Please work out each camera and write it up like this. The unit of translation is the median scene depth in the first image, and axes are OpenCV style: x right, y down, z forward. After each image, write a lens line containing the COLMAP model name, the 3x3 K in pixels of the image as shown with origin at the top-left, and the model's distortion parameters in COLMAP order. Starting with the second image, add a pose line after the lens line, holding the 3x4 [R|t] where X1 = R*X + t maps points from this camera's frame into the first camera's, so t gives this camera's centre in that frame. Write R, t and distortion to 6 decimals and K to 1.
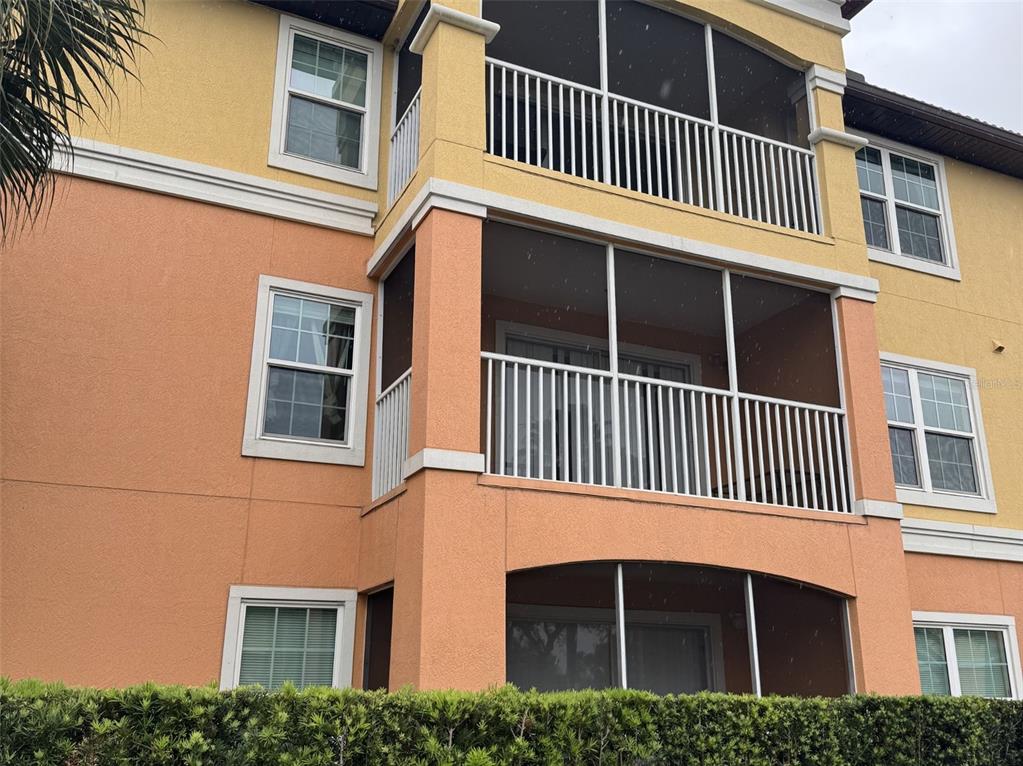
lens RADIAL K [[968.2, 0, 510.3], [0, 968.2, 380.3], [0, 0, 1]] dist [0.010730, 0.000000]
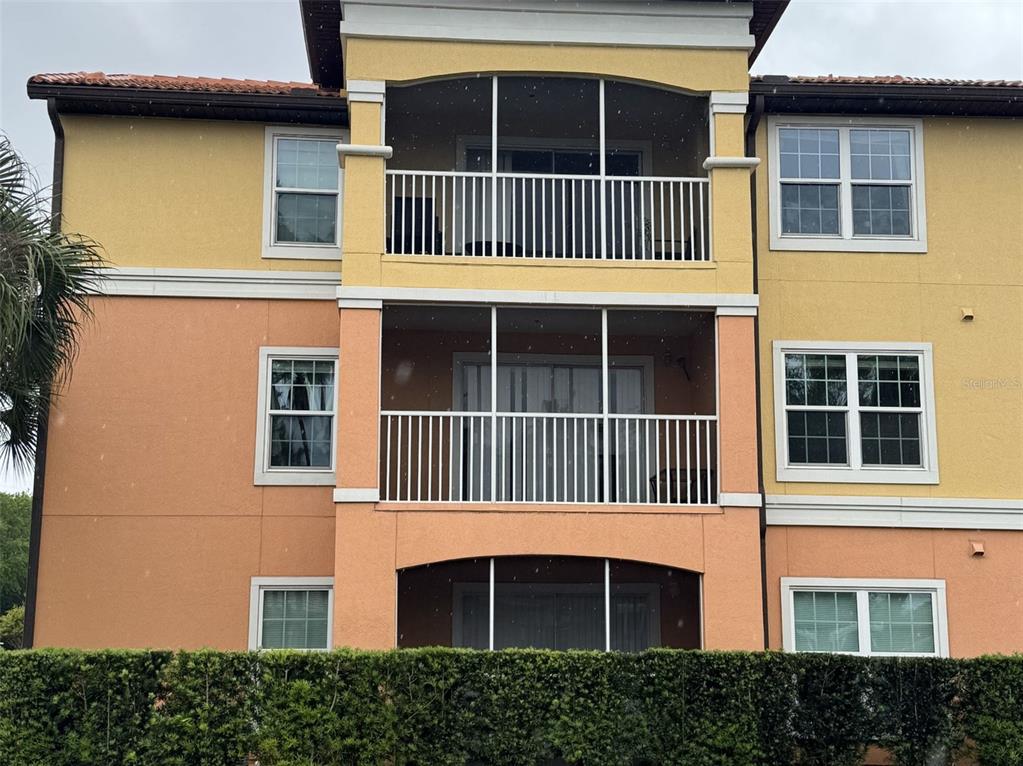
lens RADIAL K [[1493.7, 0, 514.0], [0, 1493.7, 386.6], [0, 0, 1]] dist [0.119483, 0.000000]
pose [[0.934578, -0.062521, -0.350221, 0.845865], [0.112263, 0.985966, 0.123565, -0.290173], [0.337581, -0.154798, 0.928481, -0.870142]]
